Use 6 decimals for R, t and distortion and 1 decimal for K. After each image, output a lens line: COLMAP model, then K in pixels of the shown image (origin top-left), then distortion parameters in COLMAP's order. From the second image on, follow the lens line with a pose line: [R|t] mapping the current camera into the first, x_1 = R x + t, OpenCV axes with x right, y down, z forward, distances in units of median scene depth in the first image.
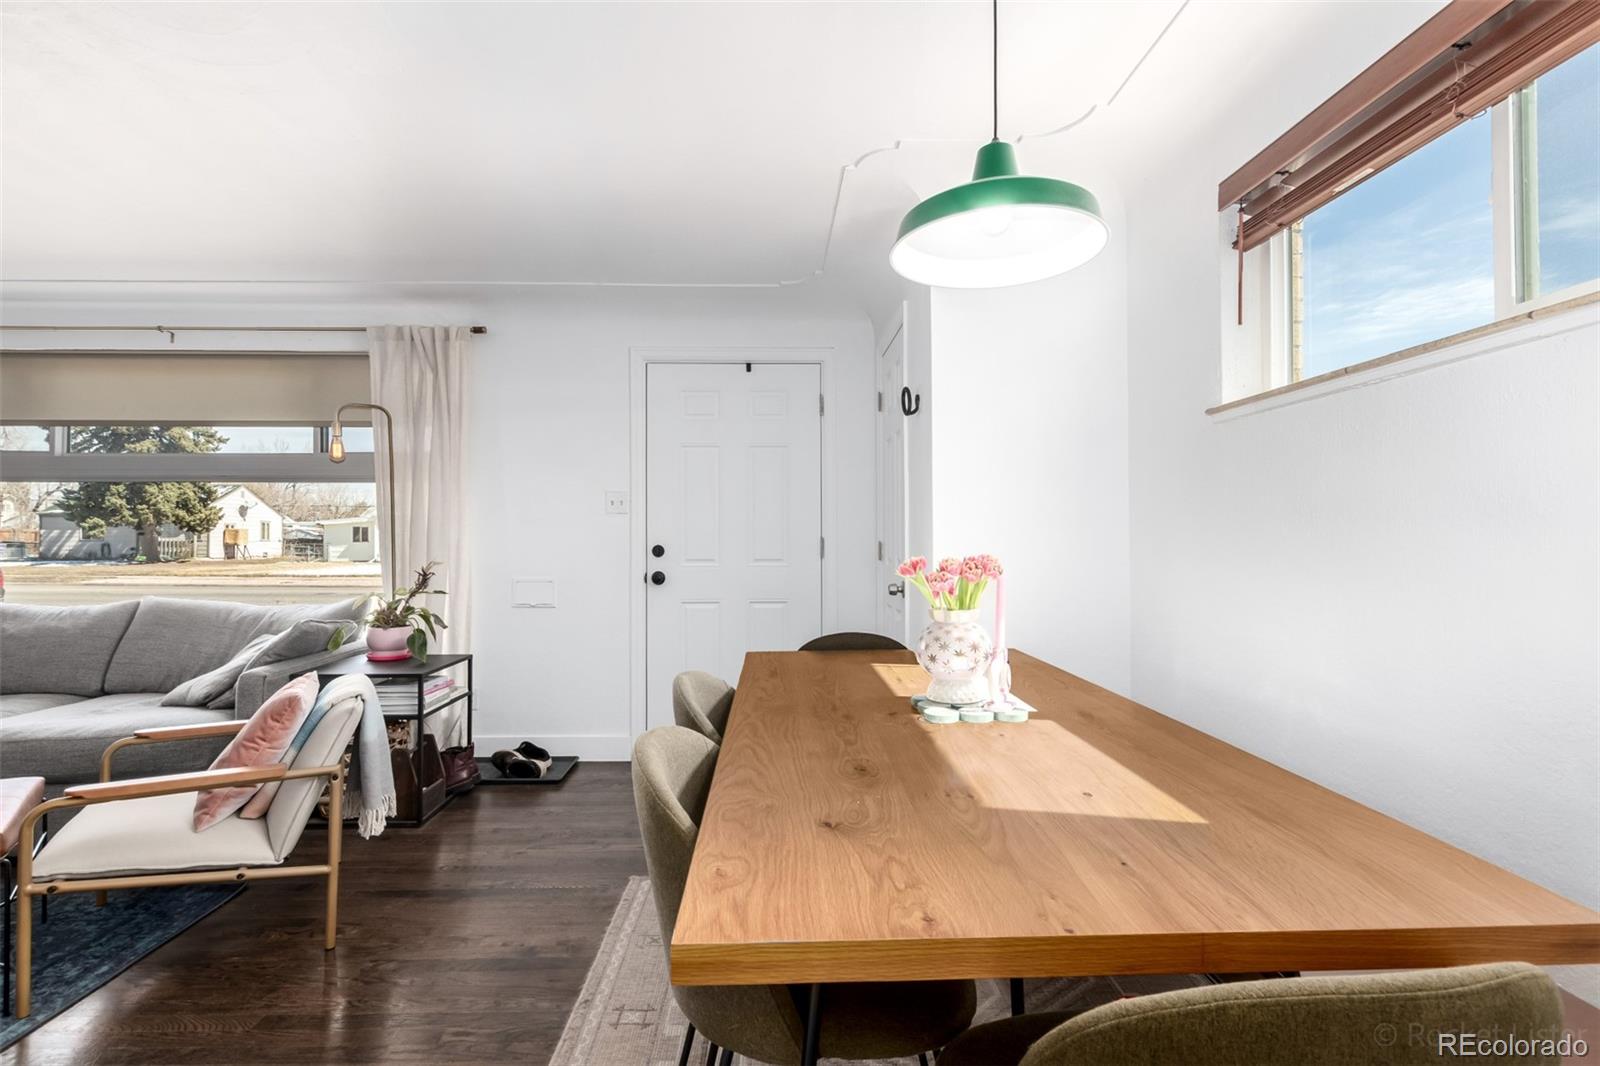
lens RADIAL K [[731.4, 0, 800.0], [0, 731.4, 533.0], [0, 0, 1]] dist [0.002550, -0.002862]
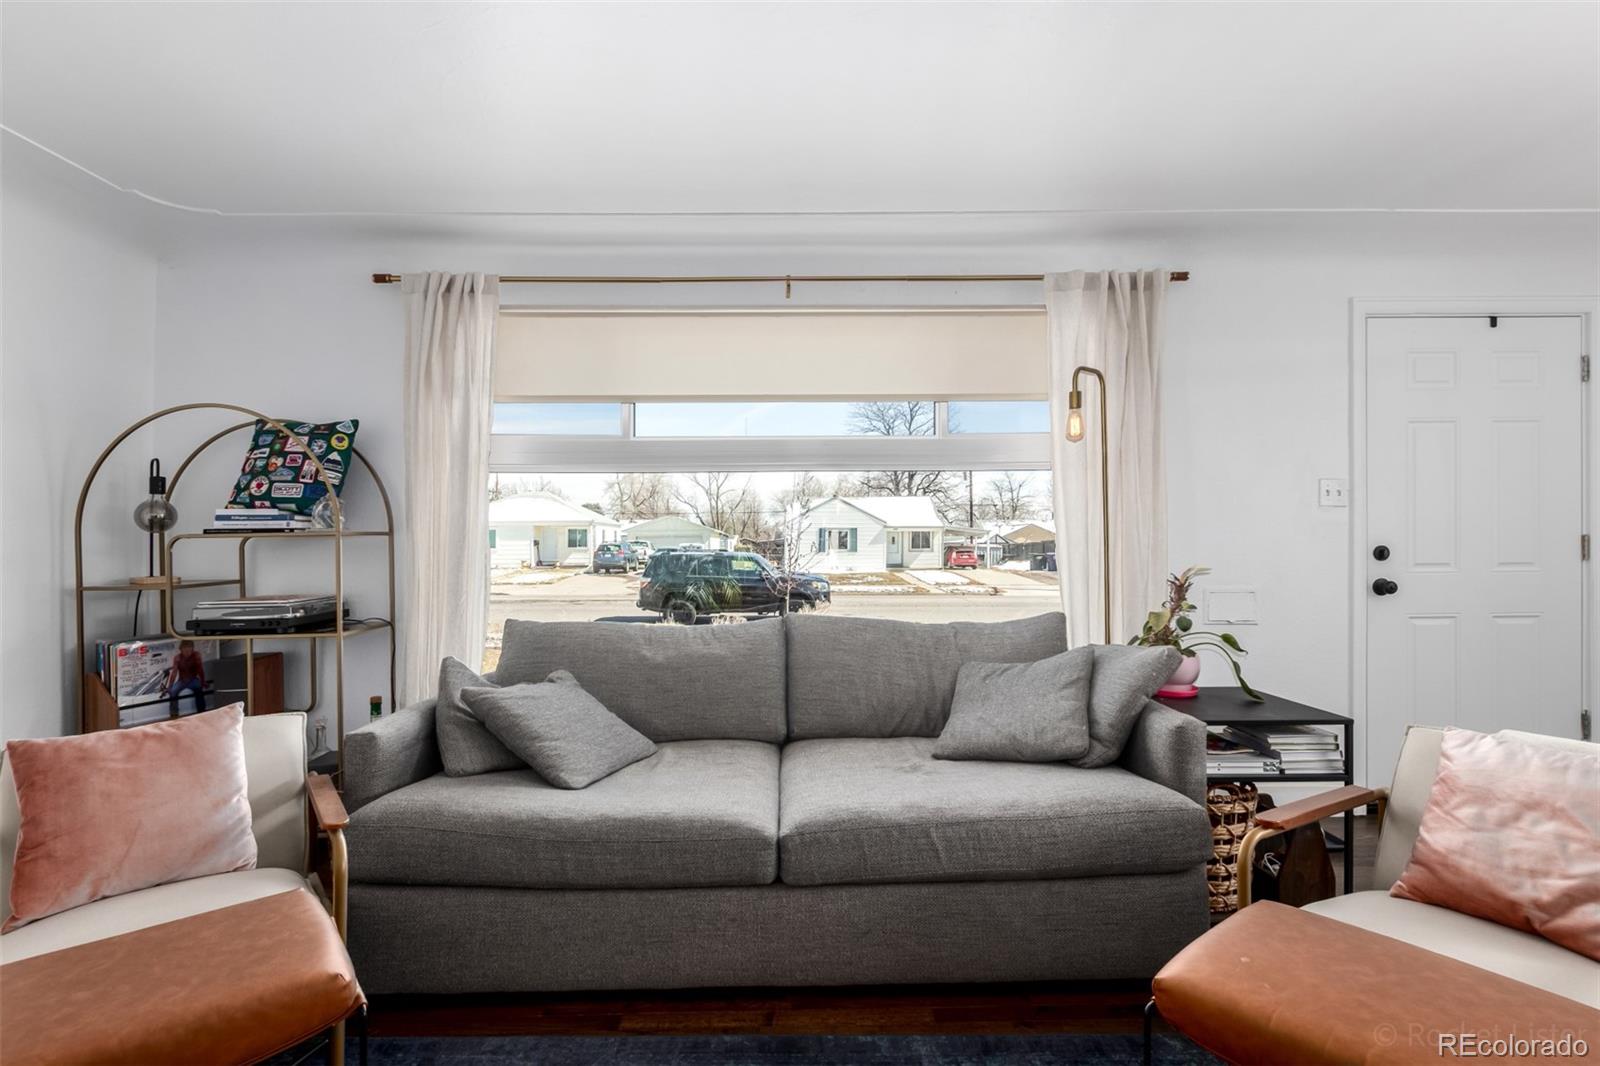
lens RADIAL K [[736.9, 0, 794.0], [0, 736.9, 540.3], [0, 0, 1]] dist [0.001916, -0.000340]
pose [[0.999844, -0.005394, -0.016796, -0.923751], [0.005516, 0.999958, 0.007251, 0.001264], [0.016756, -0.007343, 0.999833, 0.207775]]
